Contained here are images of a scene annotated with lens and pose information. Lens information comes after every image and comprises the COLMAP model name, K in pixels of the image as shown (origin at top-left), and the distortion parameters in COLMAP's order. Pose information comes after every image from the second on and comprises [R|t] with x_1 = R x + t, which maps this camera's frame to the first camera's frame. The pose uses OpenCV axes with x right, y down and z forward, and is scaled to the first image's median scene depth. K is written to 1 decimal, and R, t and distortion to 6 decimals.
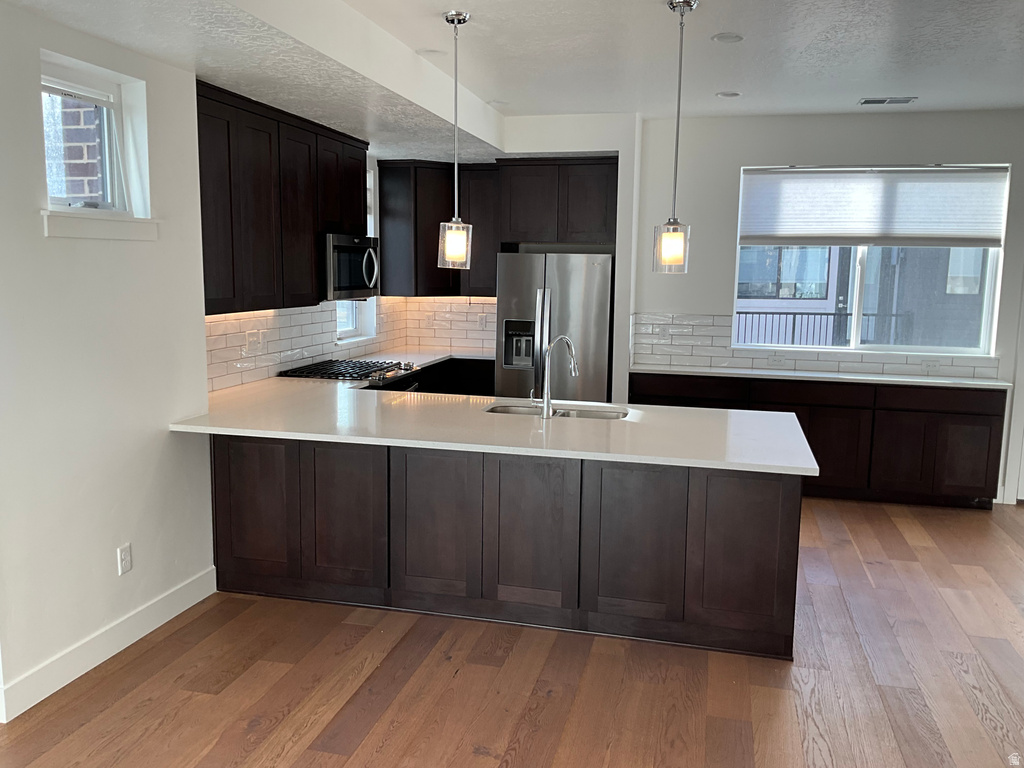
lens RADIAL K [[852.7, 0, 519.4], [0, 852.7, 383.2], [0, 0, 1]] dist [0.009301, -0.011875]
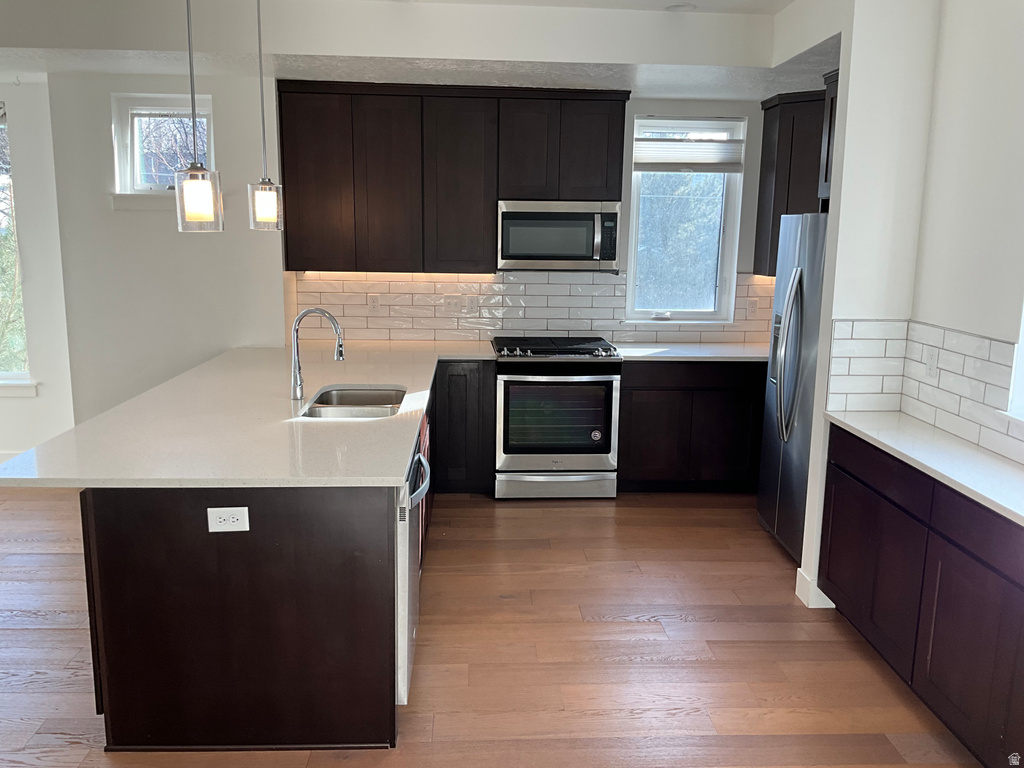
lens RADIAL K [[852.7, 0, 519.4], [0, 852.7, 383.2], [0, 0, 1]] dist [0.009301, -0.011875]
pose [[0.283163, 0.160645, -0.945522, 0.823292], [-0.145445, 0.981662, 0.123228, -0.102931], [0.947979, 0.102628, 0.301336, 0.829643]]
